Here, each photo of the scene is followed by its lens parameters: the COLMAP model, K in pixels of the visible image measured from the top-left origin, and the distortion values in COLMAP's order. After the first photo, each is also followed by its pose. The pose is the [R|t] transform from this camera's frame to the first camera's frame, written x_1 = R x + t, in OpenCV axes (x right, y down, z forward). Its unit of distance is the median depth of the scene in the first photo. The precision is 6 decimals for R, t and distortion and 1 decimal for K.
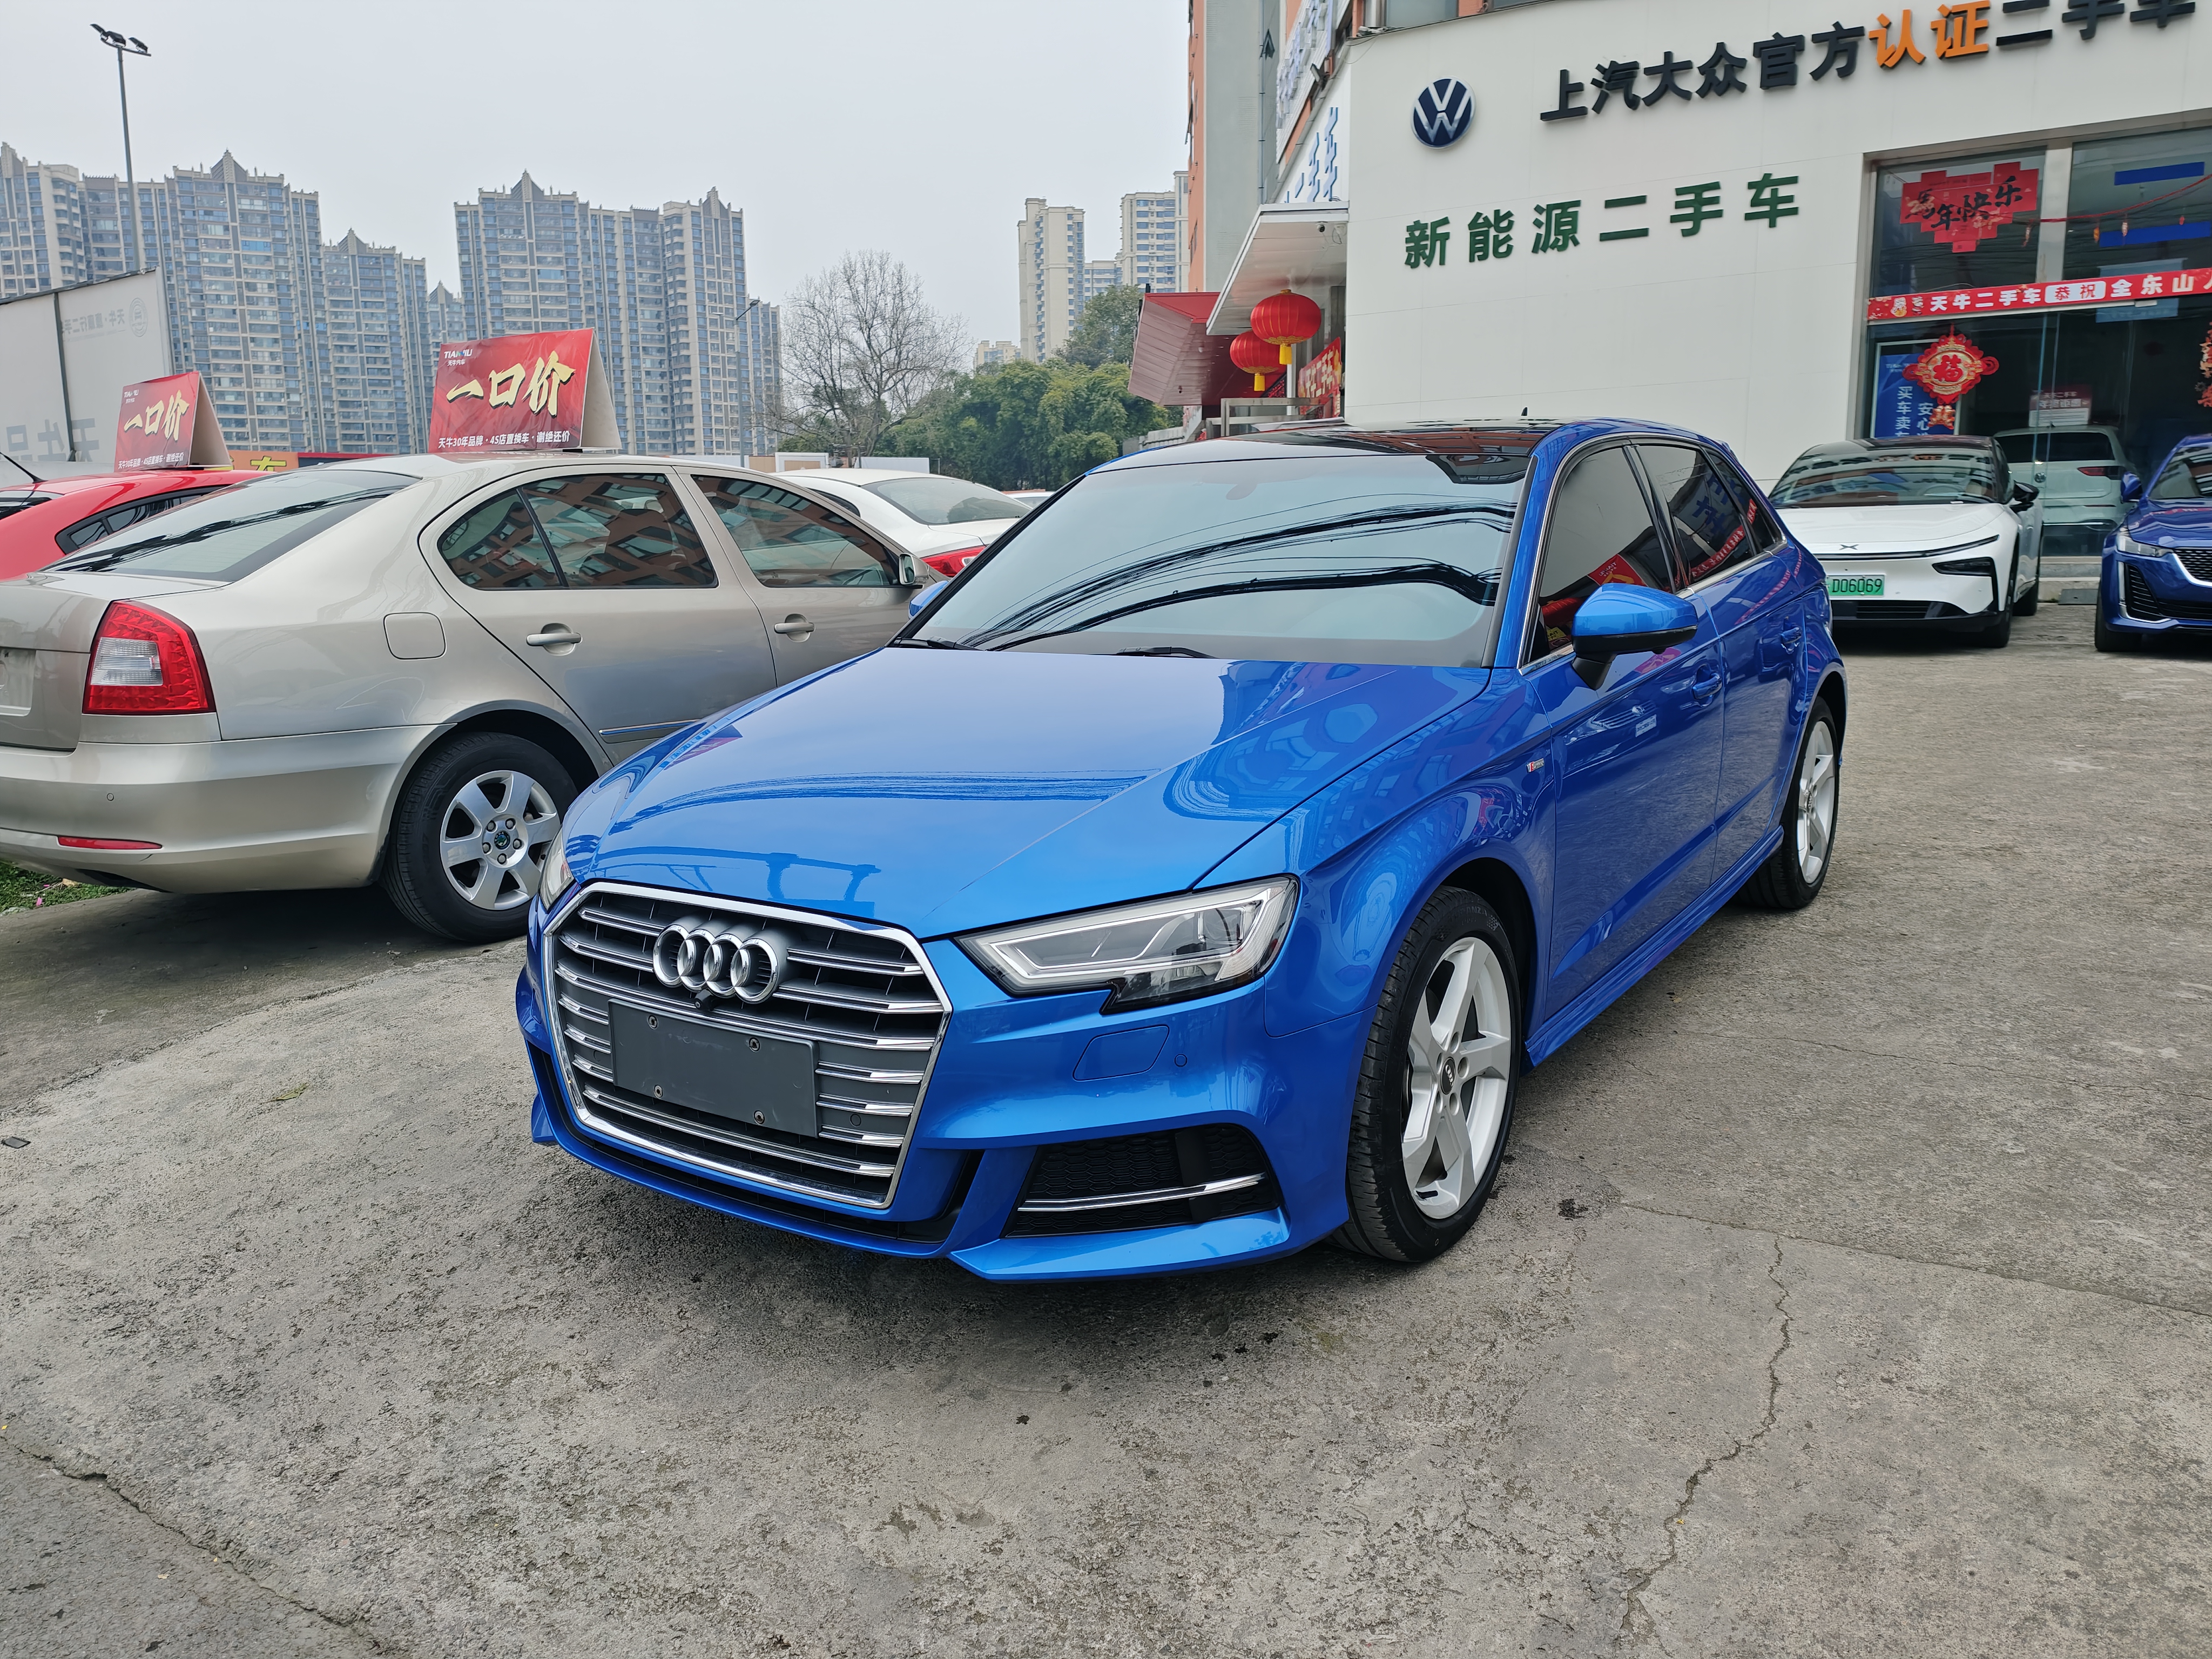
lens RADIAL K [[1685.4, 0, 1068.3], [0, 1685.4, 848.1], [0, 0, 1]] dist [0.060095, -0.062658]
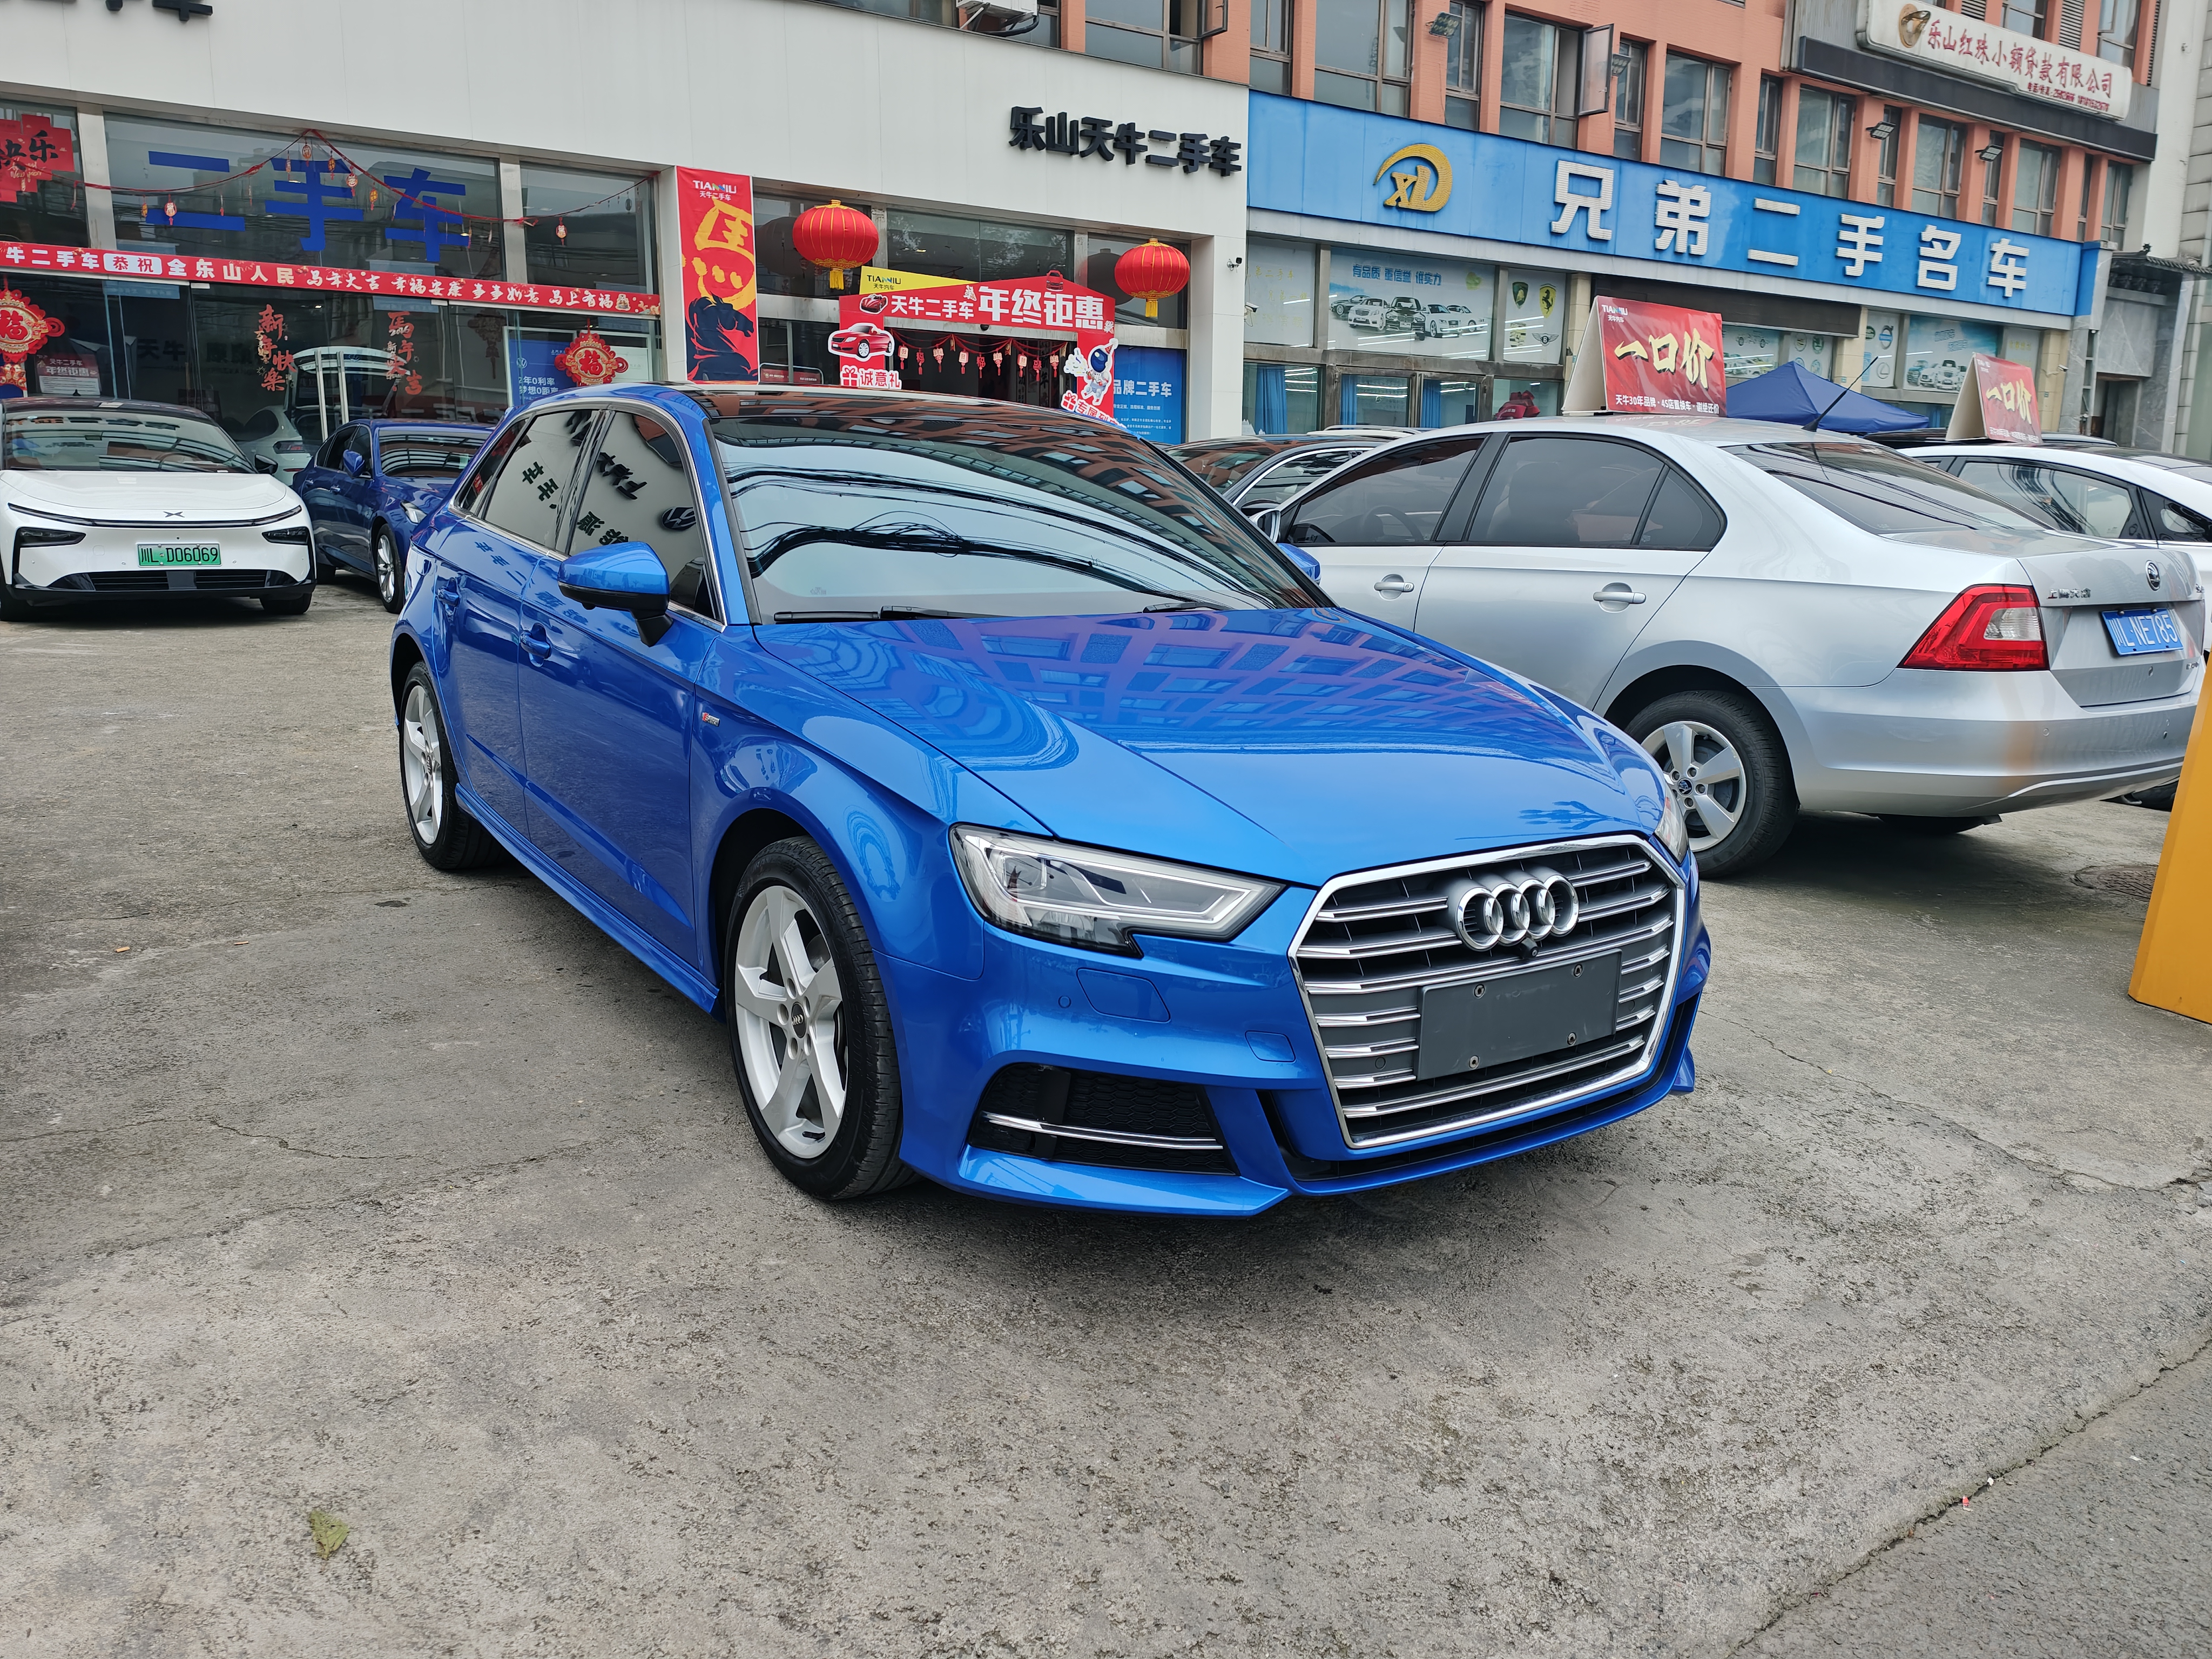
lens RADIAL K [[1685.4, 0, 1090.1], [0, 1685.4, 843.3], [0, 0, 1]] dist [0.060095, -0.062658]
pose [[0.346711, -0.164479, 0.923438, -0.849951], [0.152605, 0.981279, 0.117484, -0.091022], [-0.925474, 0.100188, 0.365321, 0.593188]]
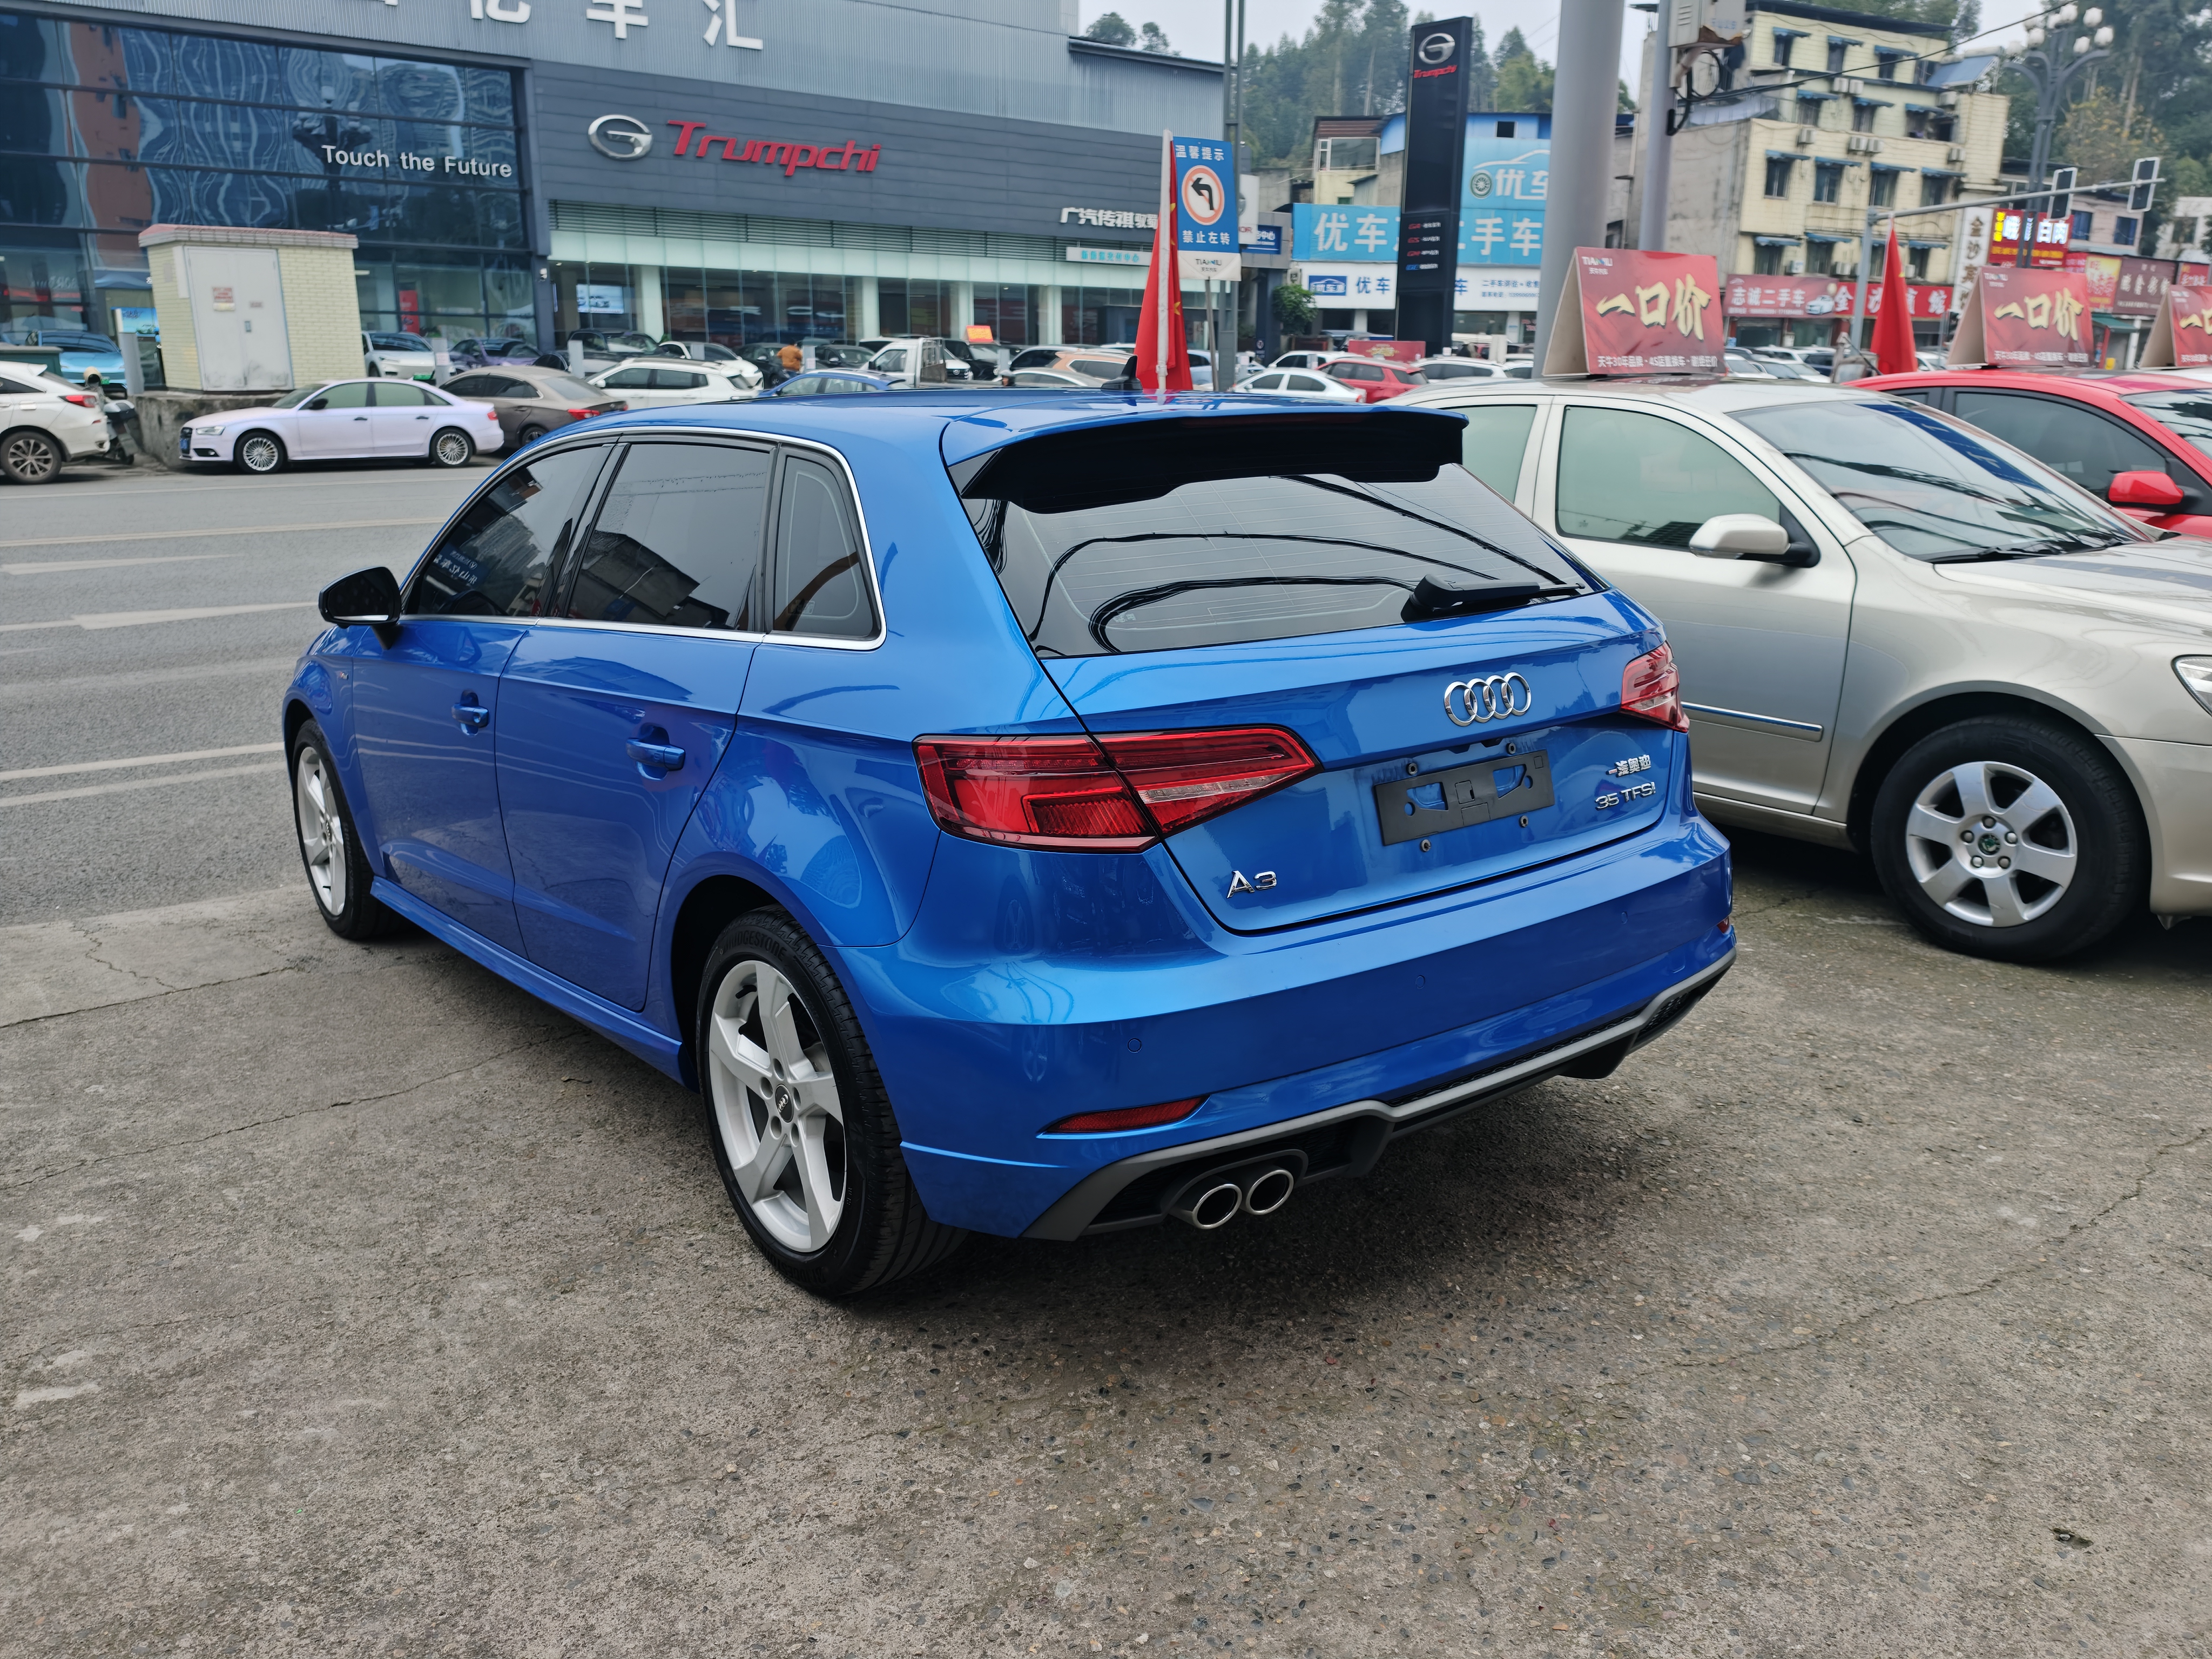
lens RADIAL K [[1685.4, 0, 1098.4], [0, 1685.4, 838.2], [0, 0, 1]] dist [0.060095, -0.062658]
pose [[-0.285494, 0.271511, -0.919116, 1.150590], [-0.169008, 0.929738, 0.327146, -0.395256], [0.943361, 0.248736, -0.219547, 1.549406]]
